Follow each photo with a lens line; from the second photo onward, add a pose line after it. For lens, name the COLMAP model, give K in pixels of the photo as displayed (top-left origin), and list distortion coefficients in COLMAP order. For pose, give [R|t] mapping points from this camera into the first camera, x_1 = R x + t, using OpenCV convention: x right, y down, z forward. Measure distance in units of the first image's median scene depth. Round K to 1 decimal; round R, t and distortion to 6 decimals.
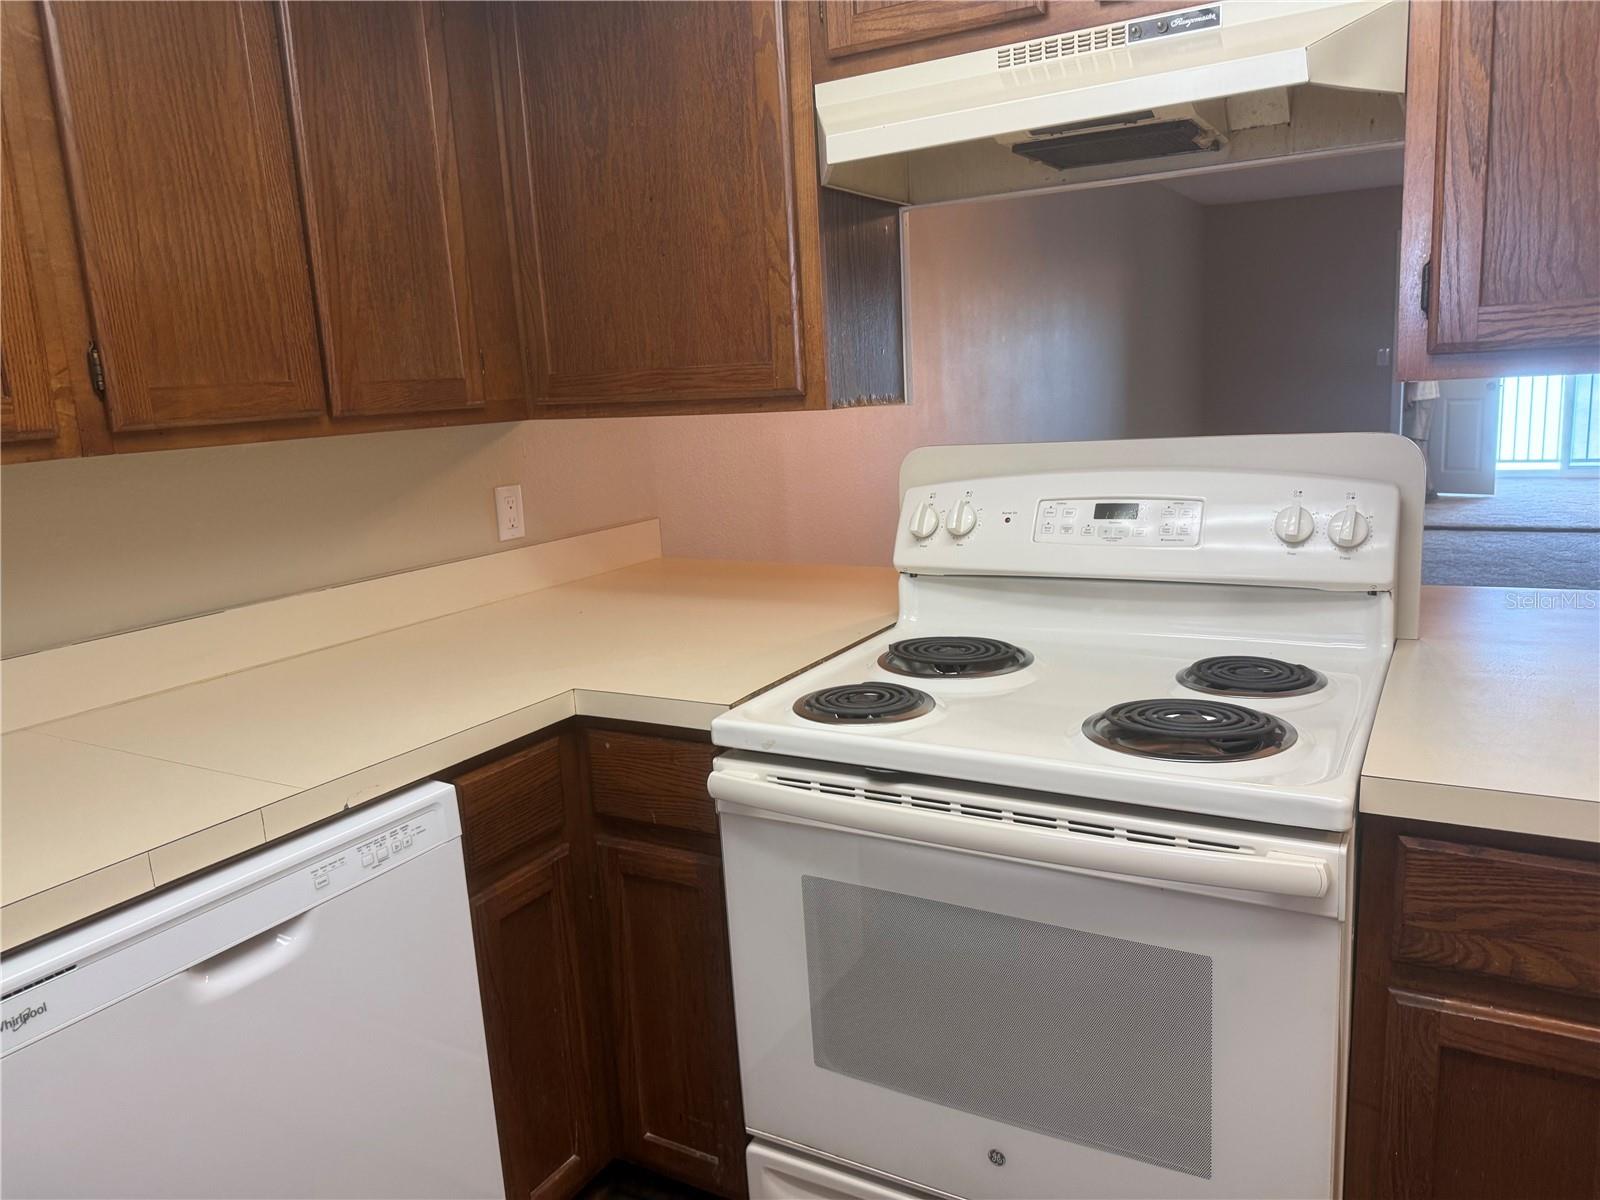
lens RADIAL K [[1125.5, 0, 801.3], [0, 1125.5, 595.4], [0, 0, 1]] dist [0.045633, -0.064718]
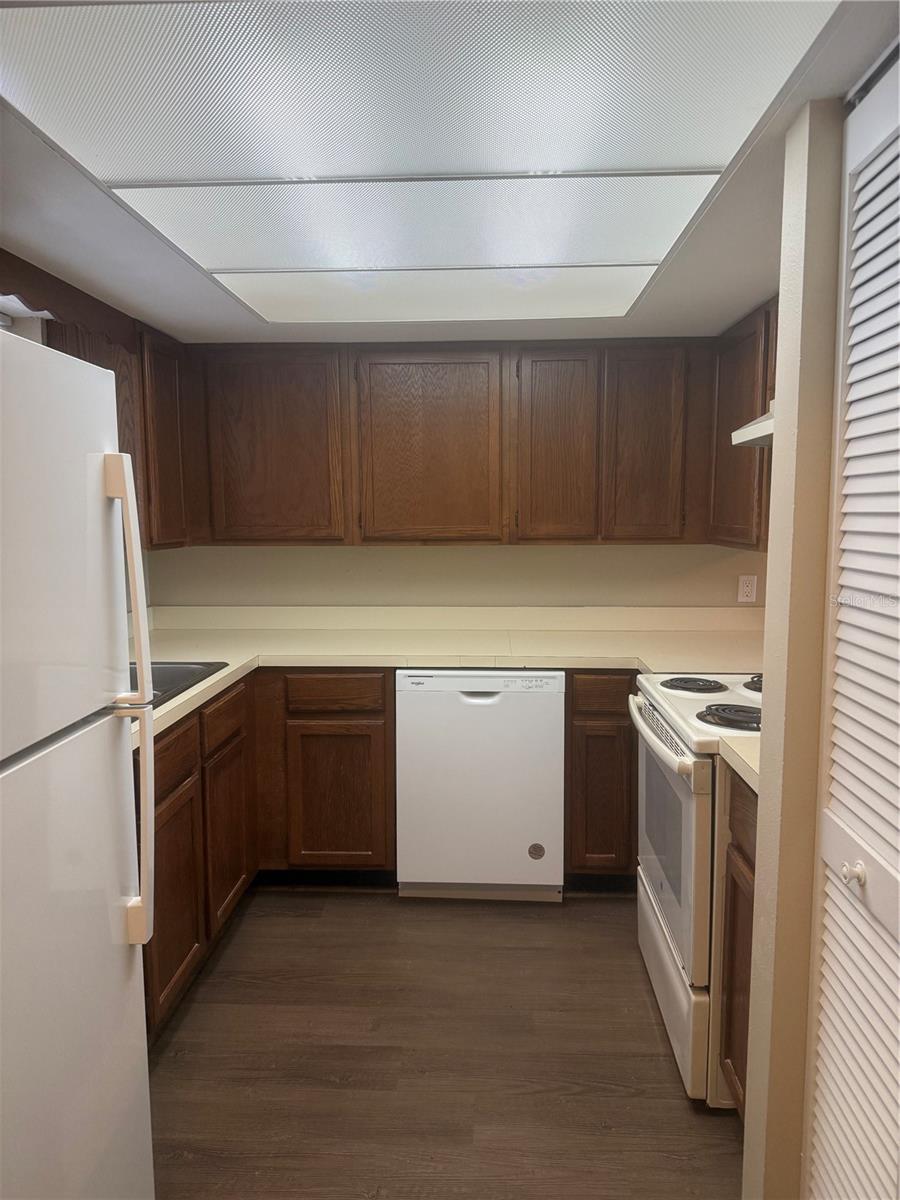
lens RADIAL K [[844.1, 0, 447.2], [0, 844.1, 605.8], [0, 0, 1]] dist [0.045633, -0.064718]
pose [[0.462350, 0.154152, -0.873195, 1.342884], [-0.187218, 0.979543, 0.073795, -0.093734], [0.866707, 0.129359, 0.481752, -0.269771]]
